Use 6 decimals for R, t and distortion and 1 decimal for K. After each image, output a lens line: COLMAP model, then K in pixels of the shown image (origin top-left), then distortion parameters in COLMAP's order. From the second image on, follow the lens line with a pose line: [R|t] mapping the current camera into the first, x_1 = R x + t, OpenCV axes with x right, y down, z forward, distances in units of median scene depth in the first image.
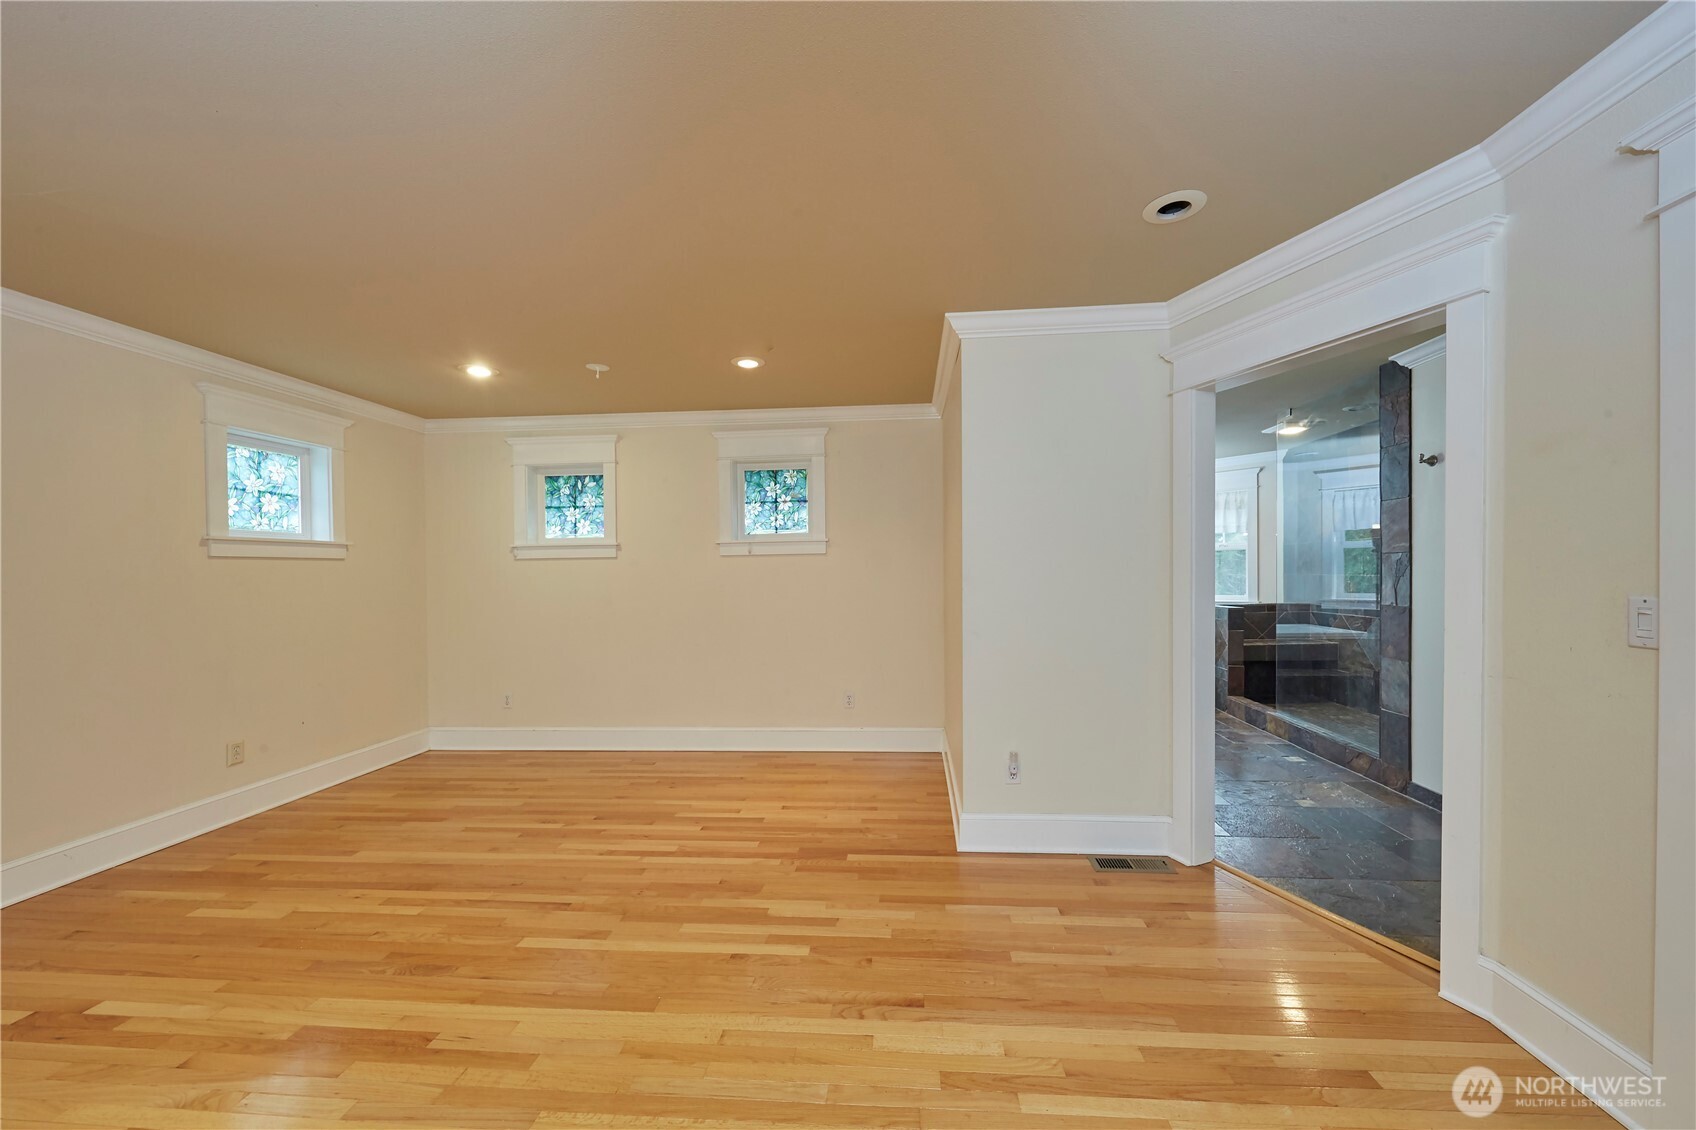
lens RADIAL K [[659.4, 0, 853.9], [0, 659.4, 570.3], [0, 0, 1]] dist [-0.001480, -0.000244]
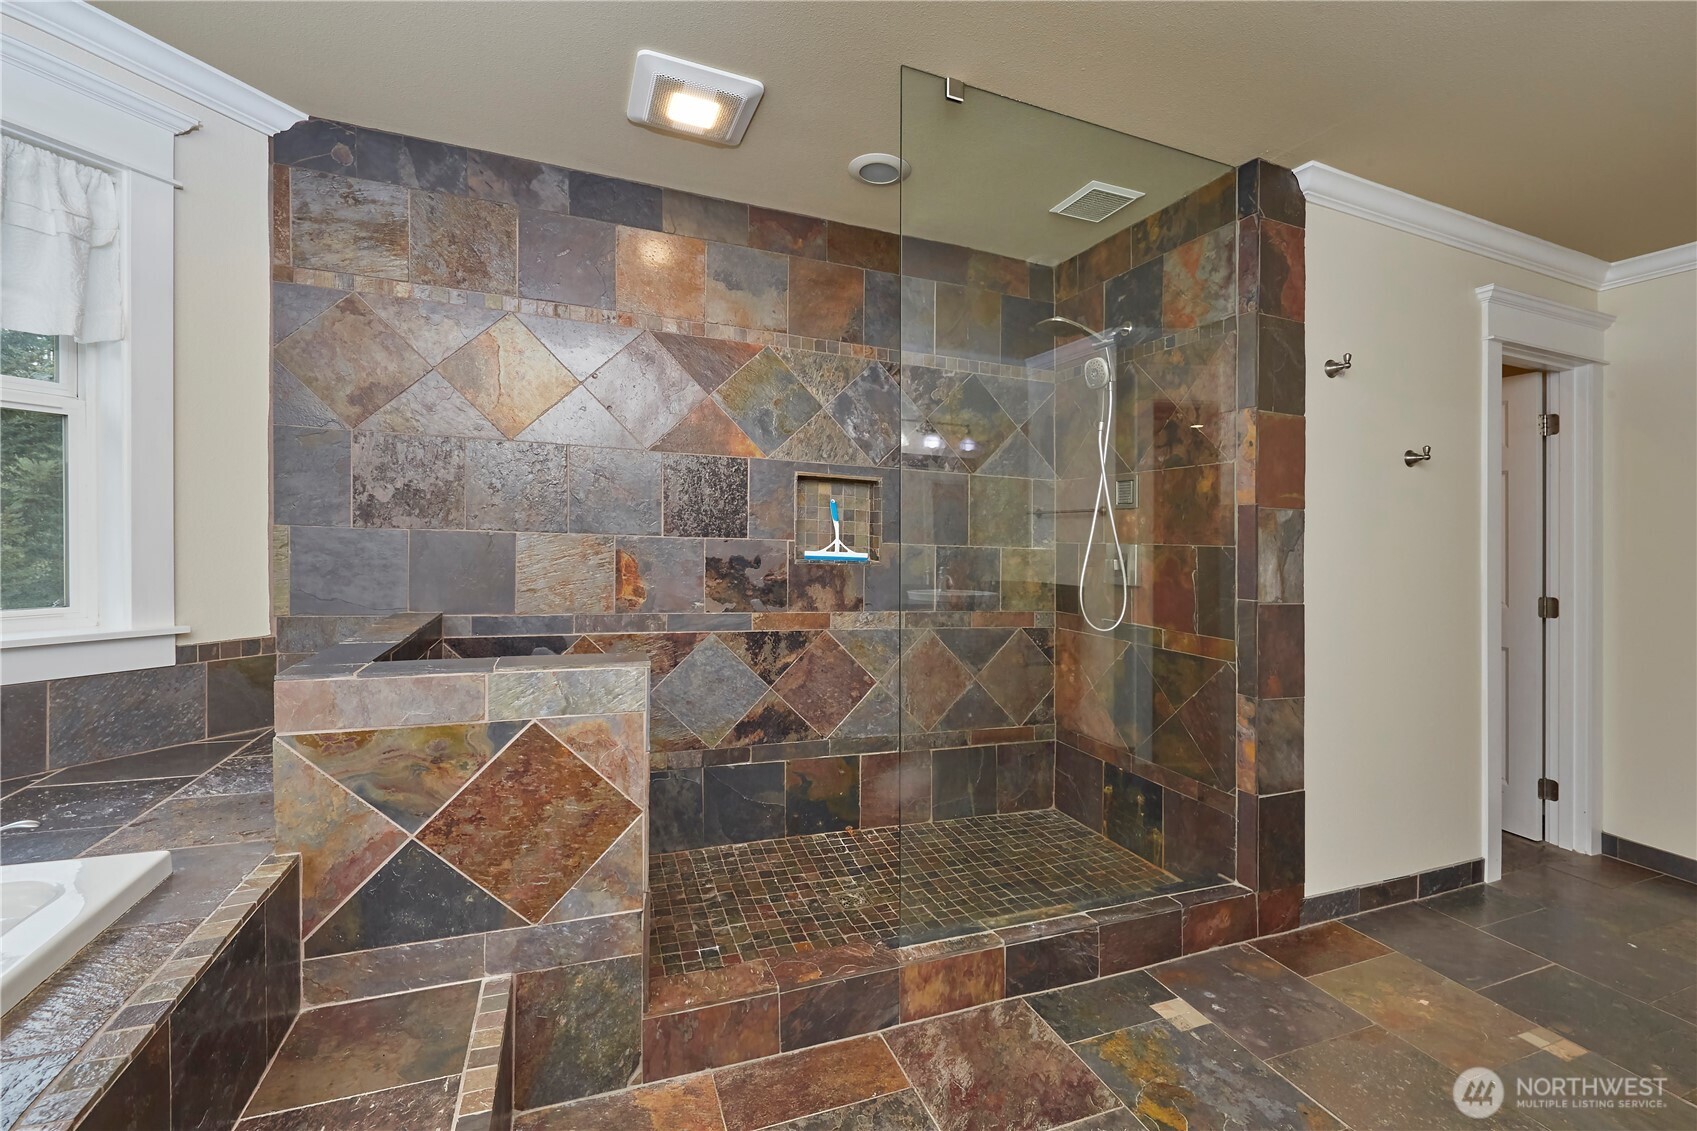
lens RADIAL K [[705.7, 0, 848.7], [0, 705.7, 556.5], [0, 0, 1]] dist [-0.000410, -0.002500]
pose [[-0.439806, -0.025406, 0.897733, 0.223254], [-0.027965, 0.999502, 0.014586, 0.006754], [-0.897657, -0.018690, -0.440298, 0.797179]]
